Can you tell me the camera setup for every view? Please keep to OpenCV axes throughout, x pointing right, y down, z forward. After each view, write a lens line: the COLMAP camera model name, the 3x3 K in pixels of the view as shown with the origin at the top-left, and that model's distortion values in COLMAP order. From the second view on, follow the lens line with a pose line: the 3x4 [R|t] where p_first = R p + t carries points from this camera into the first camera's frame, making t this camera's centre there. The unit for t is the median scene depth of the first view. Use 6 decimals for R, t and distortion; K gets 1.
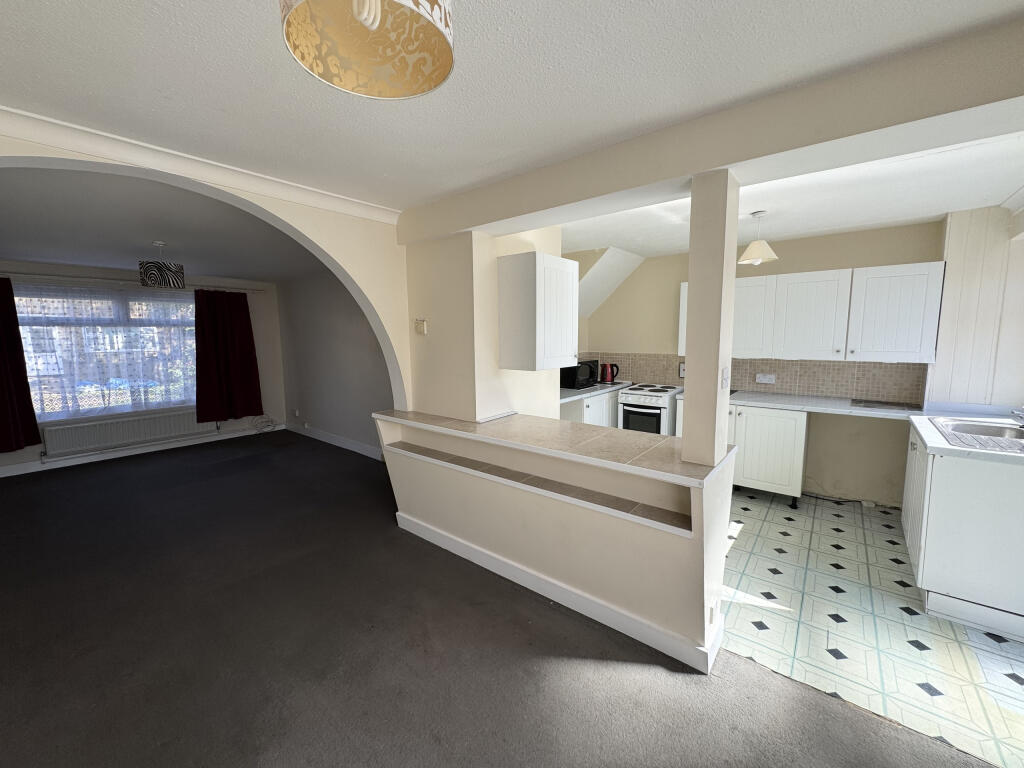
lens RADIAL K [[407.6, 0, 511.9], [0, 407.6, 382.1], [0, 0, 1]] dist [-0.002036, 0.000109]
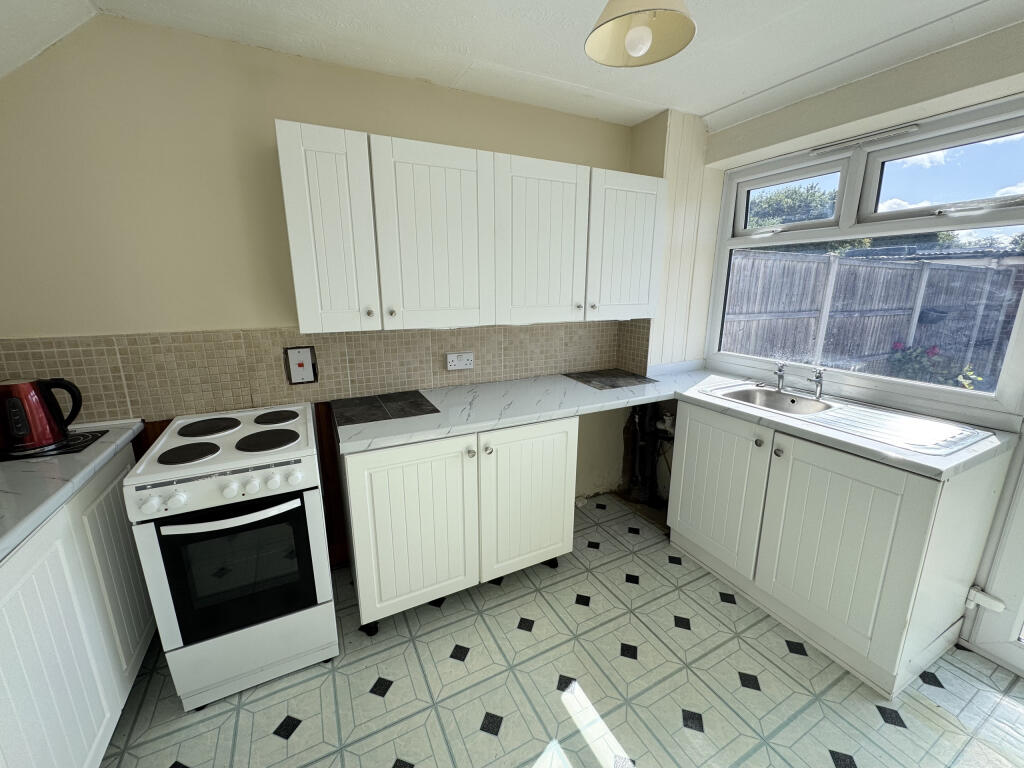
lens RADIAL K [[407.6, 0, 510.7], [0, 407.6, 382.5], [0, 0, 1]] dist [-0.002036, 0.000109]
pose [[0.407981, -0.204599, 0.889770, 0.193082], [0.105069, 0.978613, 0.176851, -0.088934], [-0.906924, 0.021335, 0.420753, 0.891447]]
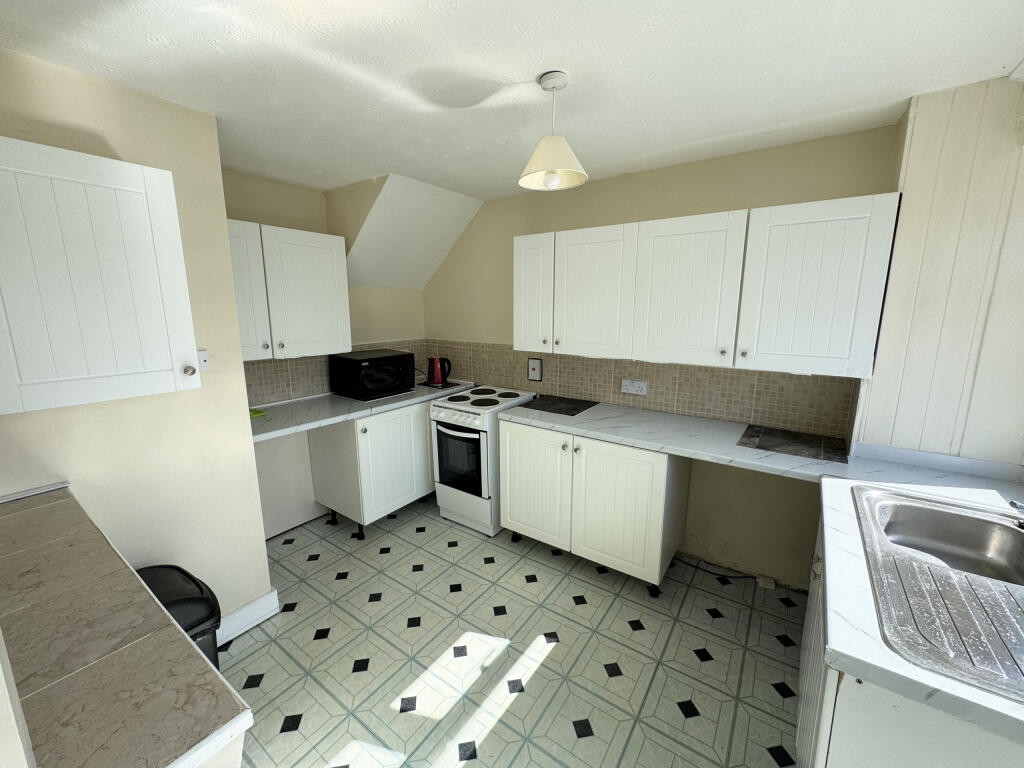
lens RADIAL K [[407.6, 0, 511.6], [0, 407.6, 382.1], [0, 0, 1]] dist [-0.002036, 0.000109]
pose [[0.997676, -0.004123, 0.068013, 0.478988], [-0.000548, 0.997650, 0.068520, -0.077533], [-0.068136, -0.068398, 0.995329, 0.448959]]
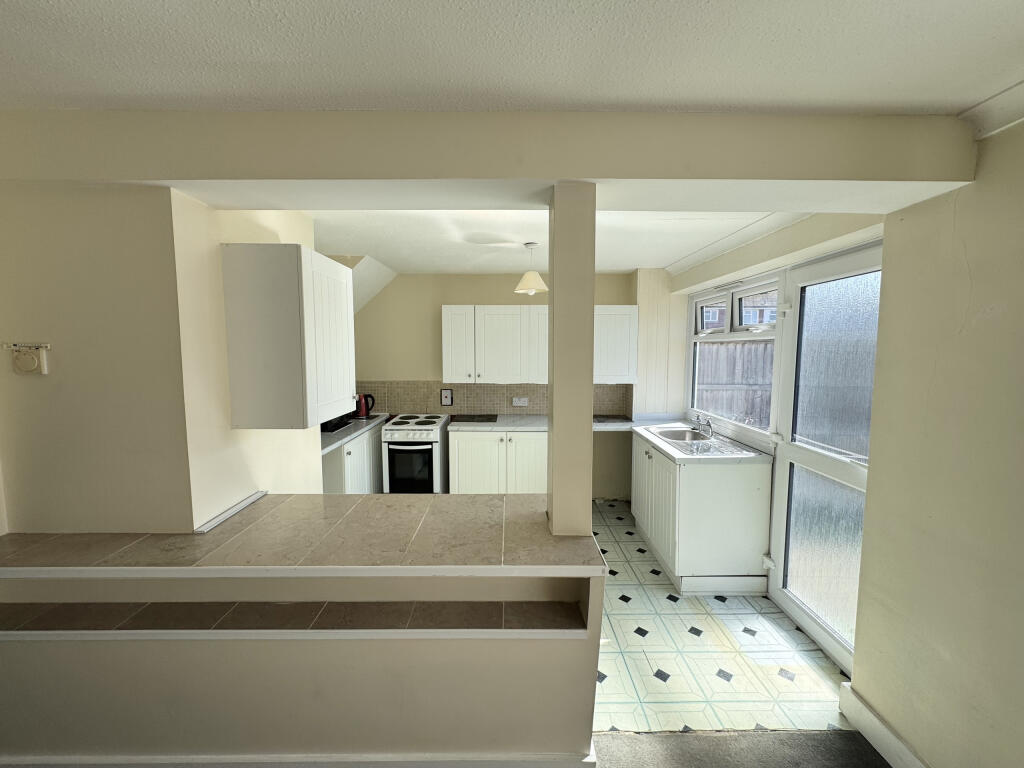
lens RADIAL K [[407.6, 0, 510.5], [0, 407.6, 382.6], [0, 0, 1]] dist [-0.002036, 0.000109]
pose [[0.775329, -0.044446, 0.629992, -0.078108], [0.067461, 0.997642, -0.012641, -0.057804], [-0.627945, 0.052300, 0.776499, 0.241330]]
